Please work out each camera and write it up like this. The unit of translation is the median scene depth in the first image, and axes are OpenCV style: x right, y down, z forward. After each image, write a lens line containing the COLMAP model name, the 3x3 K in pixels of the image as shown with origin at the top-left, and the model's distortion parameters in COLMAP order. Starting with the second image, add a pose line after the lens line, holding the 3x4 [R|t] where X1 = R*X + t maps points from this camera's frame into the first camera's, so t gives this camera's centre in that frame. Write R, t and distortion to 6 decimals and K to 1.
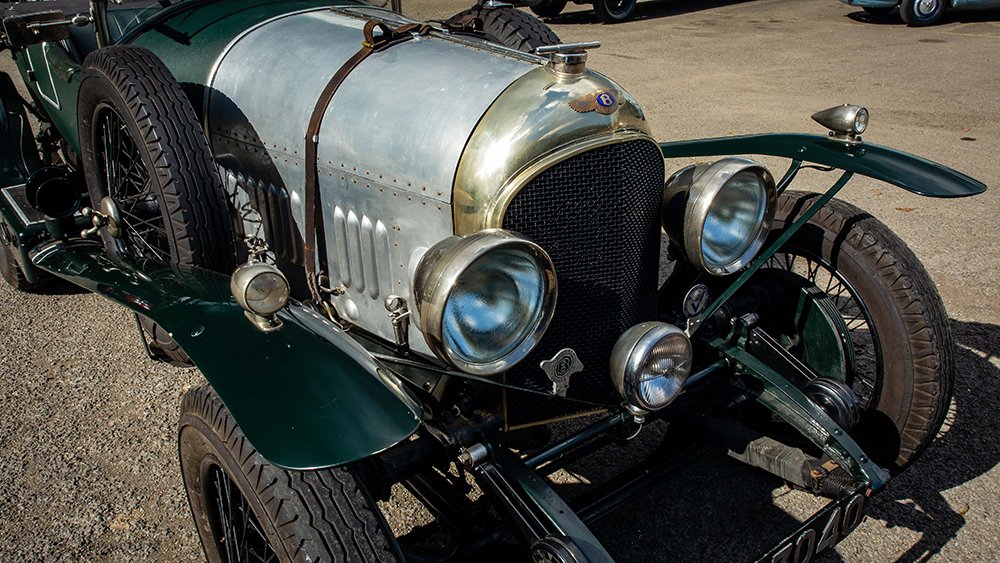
lens RADIAL K [[823.5, 0, 500.0], [0, 823.5, 281.5], [0, 0, 1]] dist [-0.000643, -0.004183]
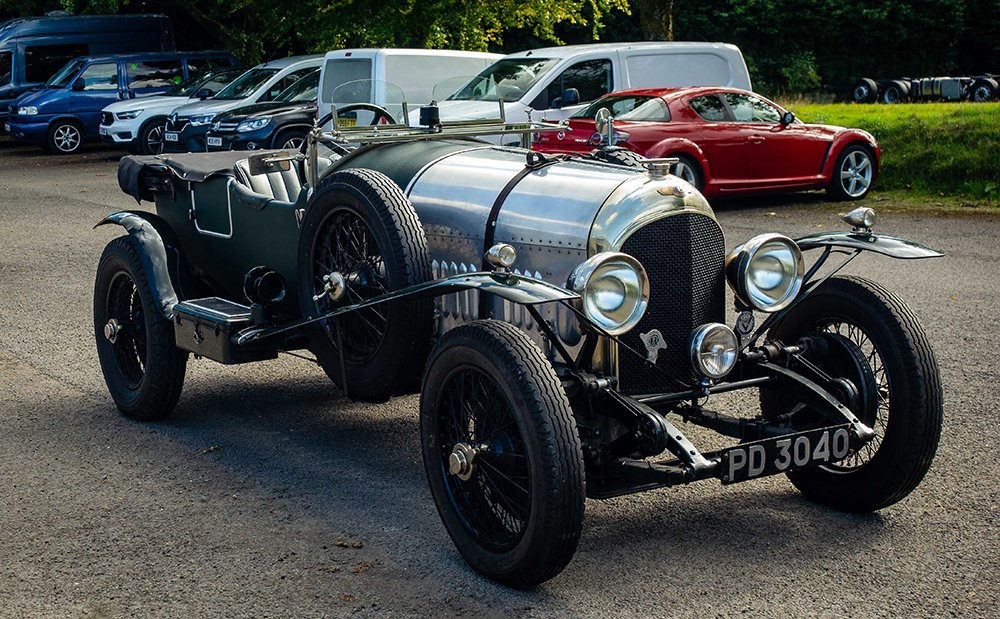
lens RADIAL K [[1537.1, 0, 459.0], [0, 1537.1, 307.4], [0, 0, 1]] dist [0.006468, -0.029357]
pose [[0.994946, 0.011278, -0.099780, -0.004287], [-0.036180, 0.967195, -0.251445, 0.680236], [0.093671, 0.253784, 0.962715, -1.668513]]
